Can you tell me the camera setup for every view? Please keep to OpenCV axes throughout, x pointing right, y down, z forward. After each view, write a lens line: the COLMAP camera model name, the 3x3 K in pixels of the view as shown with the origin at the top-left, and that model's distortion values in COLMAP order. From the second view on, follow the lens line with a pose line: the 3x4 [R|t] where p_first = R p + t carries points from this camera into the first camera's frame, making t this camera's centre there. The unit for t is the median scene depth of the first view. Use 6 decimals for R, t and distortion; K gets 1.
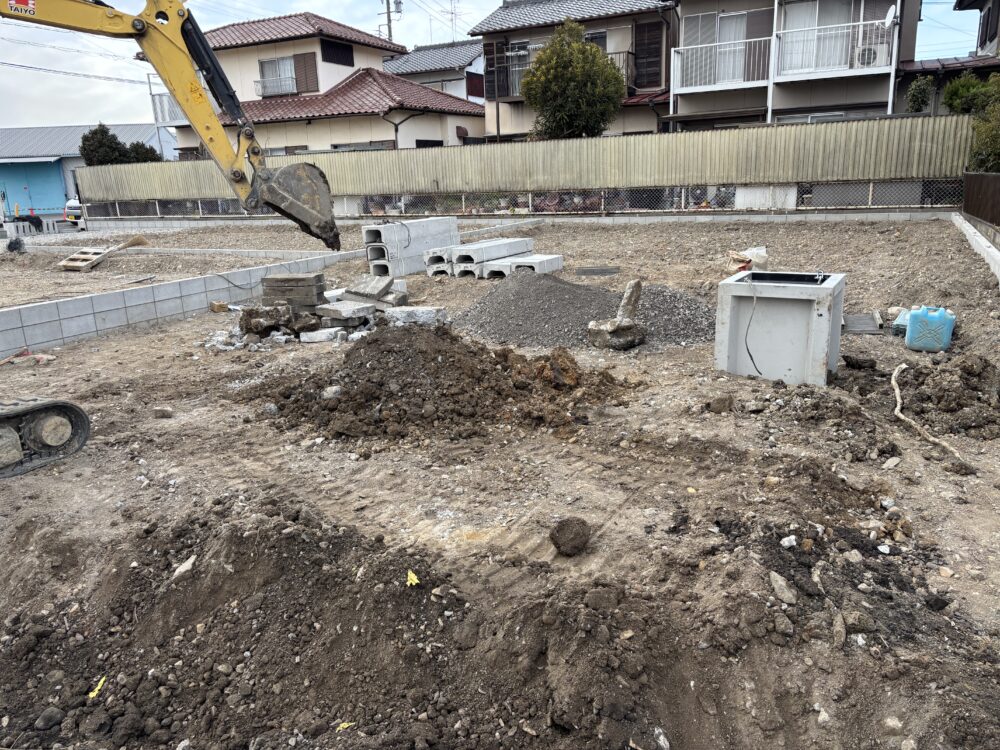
lens RADIAL K [[723.1, 0, 464.7], [0, 723.1, 373.0], [0, 0, 1]] dist [0.033537, -0.044574]
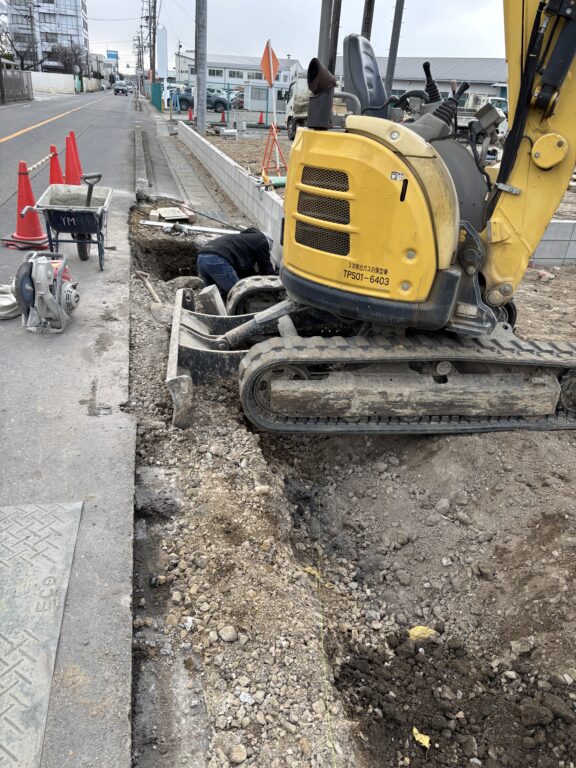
lens RADIAL K [[572.7, 0, 288.0], [0, 572.7, 384.0], [0, 0, 1]] dist [0.003524, -0.002106]
pose [[0.640726, 0.412706, -0.647414, -0.290023], [-0.287489, 0.910857, 0.296124, -0.020237], [0.711913, -0.003609, 0.702258, 0.222934]]
